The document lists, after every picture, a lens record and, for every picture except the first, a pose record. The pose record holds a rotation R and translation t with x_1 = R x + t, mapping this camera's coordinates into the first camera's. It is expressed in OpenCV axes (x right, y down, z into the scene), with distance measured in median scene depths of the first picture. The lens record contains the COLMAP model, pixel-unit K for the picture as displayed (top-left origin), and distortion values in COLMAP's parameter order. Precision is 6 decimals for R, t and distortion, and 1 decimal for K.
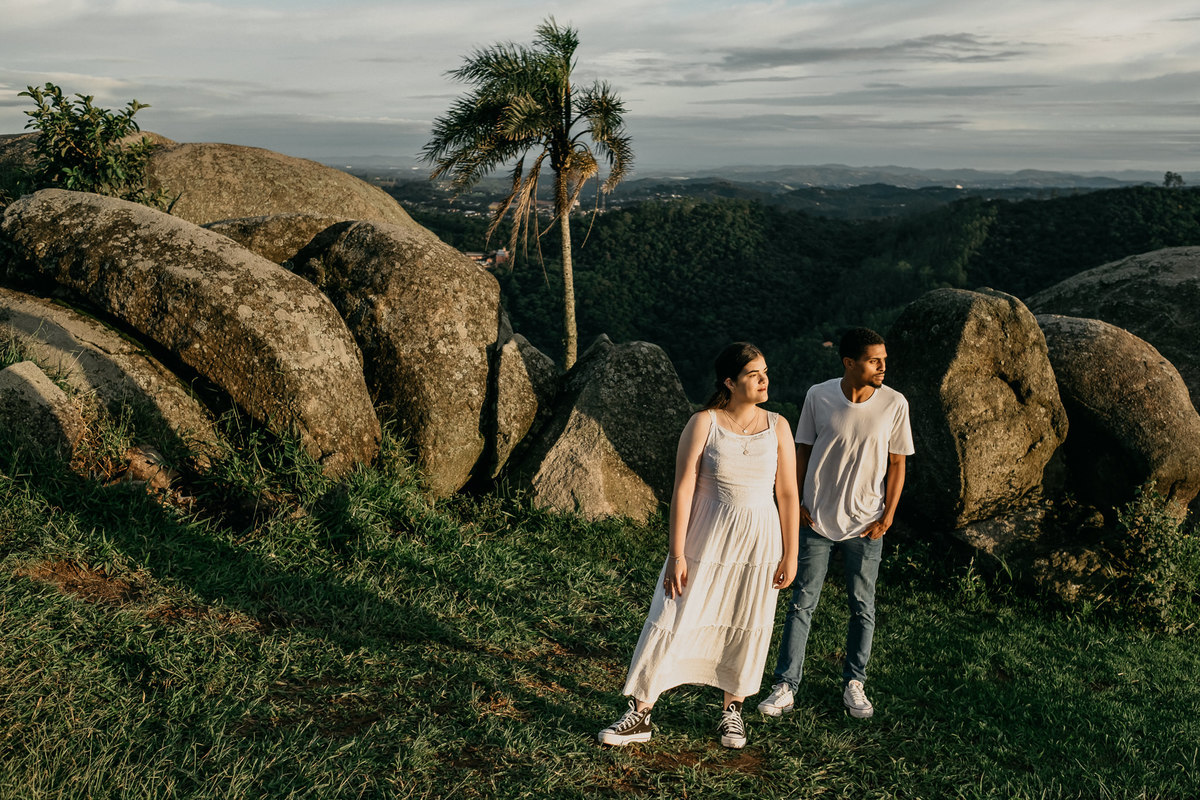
lens RADIAL K [[1243.4, 0, 673.9], [0, 1243.4, 370.7], [0, 0, 1]] dist [-0.003713, 0.003253]
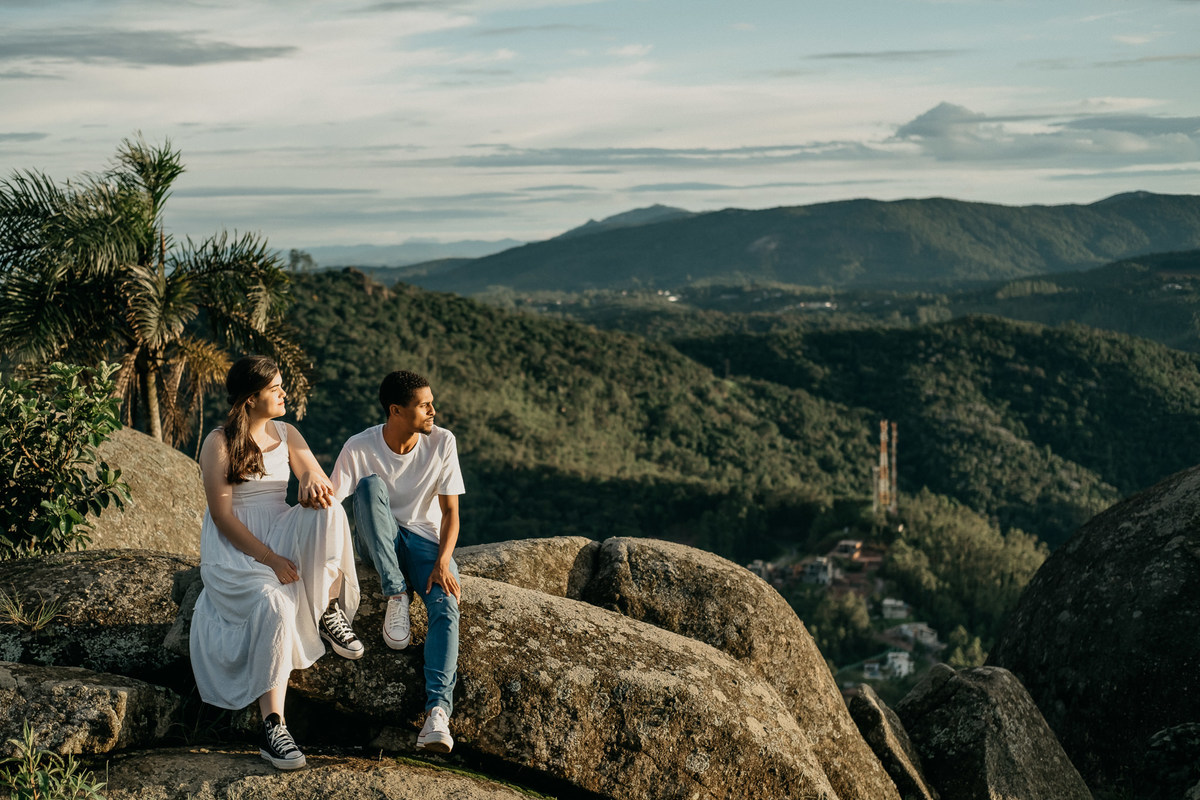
lens RADIAL K [[1912.1, 0, 541.1], [0, 1912.1, 402.1], [0, 0, 1]] dist [-0.053071, 0.108139]
pose [[0.867425, -0.080197, 0.491062, -0.798328], [0.120340, 0.991439, -0.050657, -0.154841], [-0.482796, 0.103036, 0.869650, 0.185284]]
